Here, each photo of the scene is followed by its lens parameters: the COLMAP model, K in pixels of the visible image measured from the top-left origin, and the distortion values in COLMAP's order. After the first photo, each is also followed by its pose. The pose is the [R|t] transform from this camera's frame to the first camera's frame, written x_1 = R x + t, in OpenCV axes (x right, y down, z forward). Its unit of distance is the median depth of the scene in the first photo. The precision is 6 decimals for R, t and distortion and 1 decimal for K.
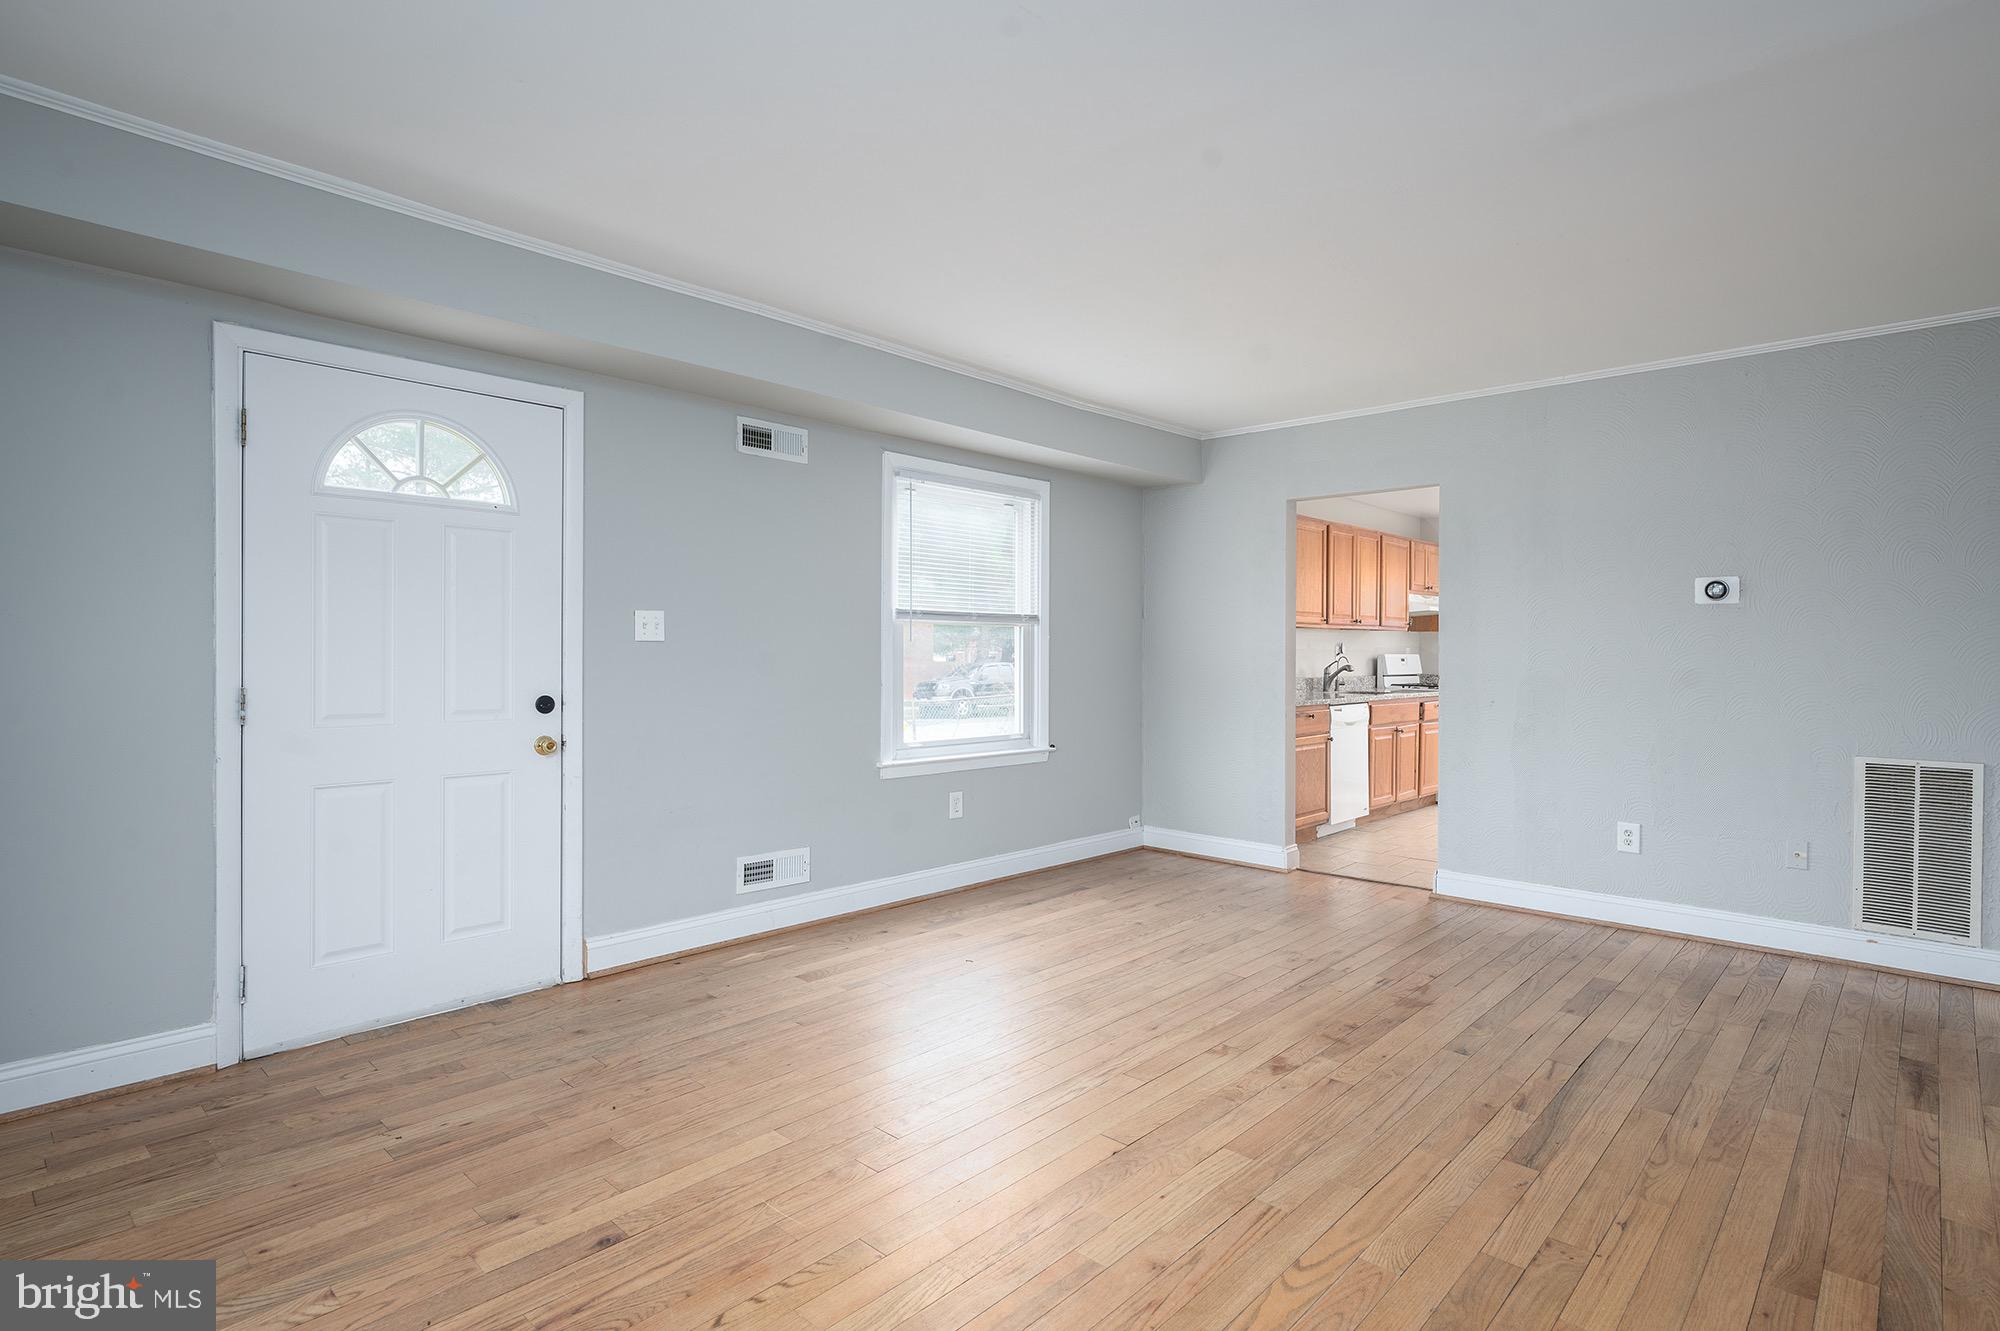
lens RADIAL K [[1009.9, 0, 1000.0], [0, 1009.9, 665.5], [0, 0, 1]] dist [-0.001752, -0.000649]
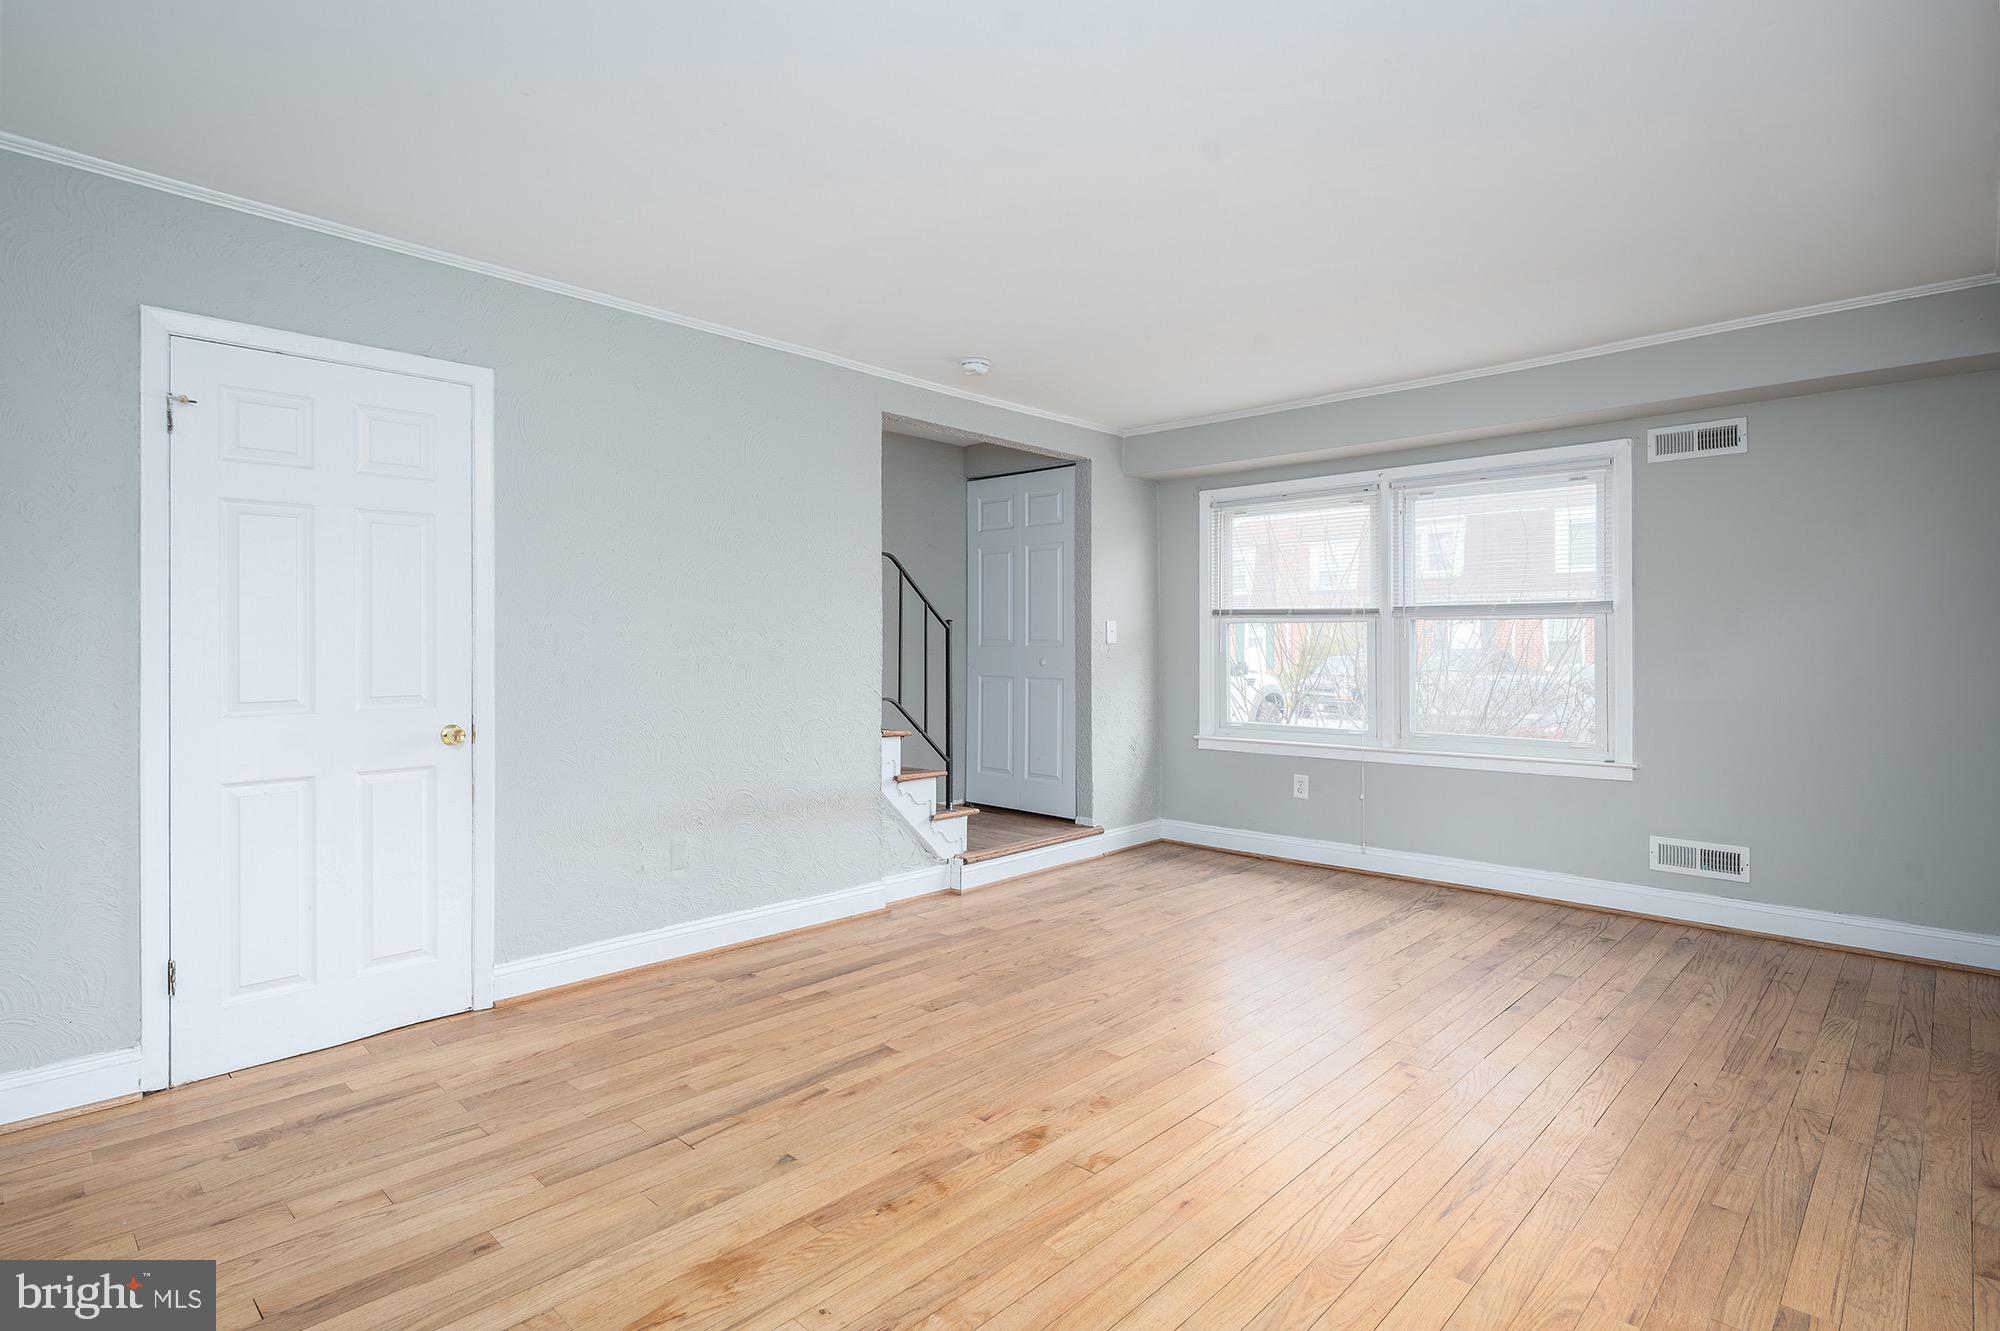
lens RADIAL K [[1014.1, 0, 996.1], [0, 1014.1, 635.4], [0, 0, 1]] dist [-0.000872, -0.000747]
pose [[-0.999806, -0.005965, 0.018754, 0.267737], [-0.005835, 0.999959, 0.006953, -0.025252], [-0.018794, 0.006842, -0.999800, 1.672564]]
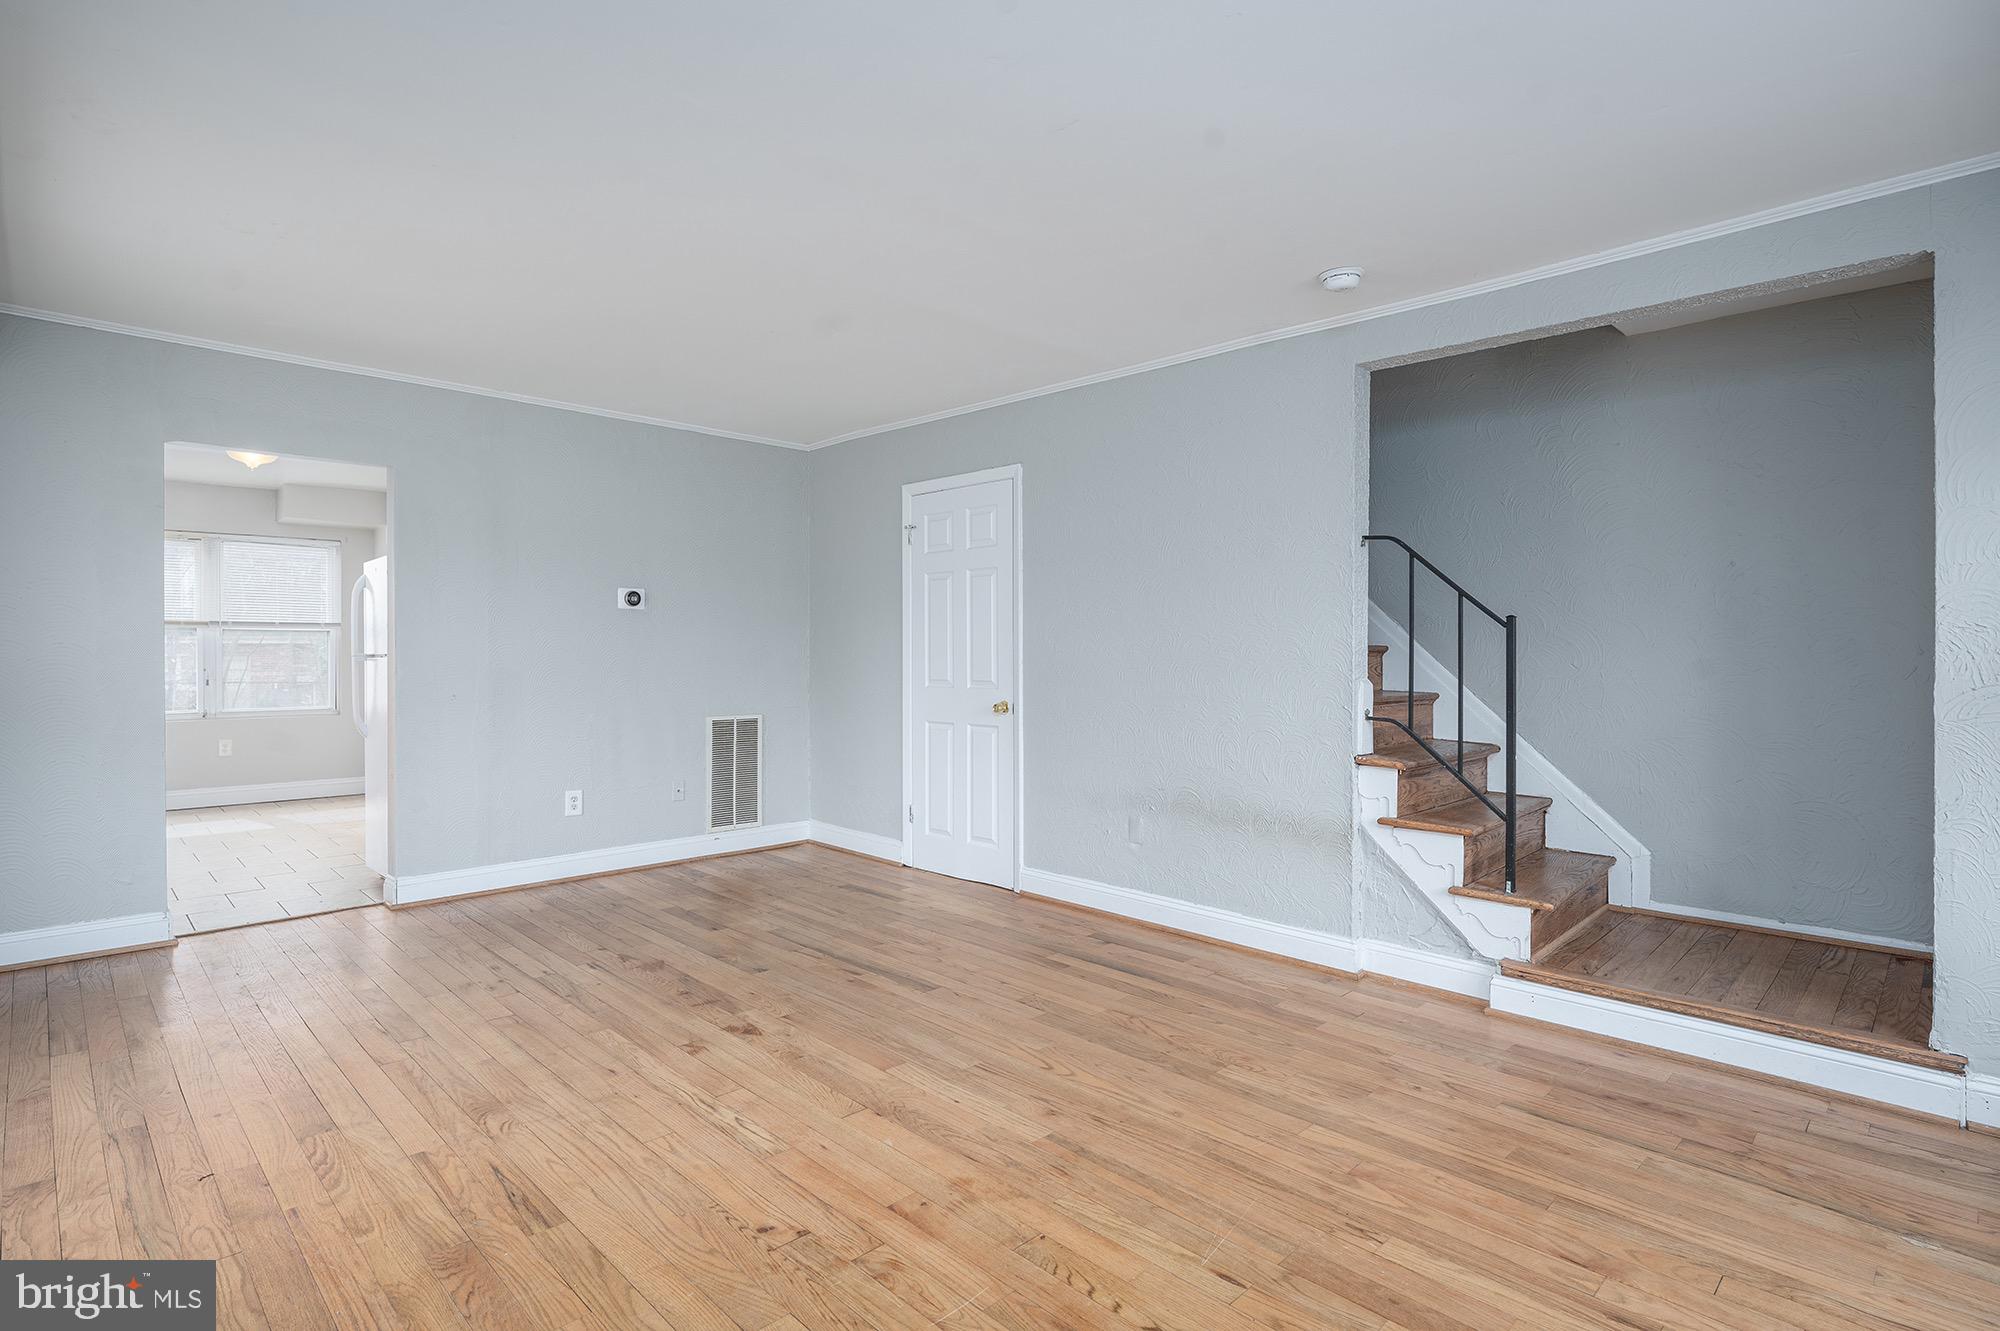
lens RADIAL K [[990.5, 0, 991.3], [0, 990.5, 652.7], [0, 0, 1]] dist [0.001044, 0.000219]
pose [[0.051572, -0.010159, 0.998618, -0.699724], [0.011859, 0.999884, 0.009560, -0.015453], [-0.998599, 0.011350, 0.051686, 0.613030]]
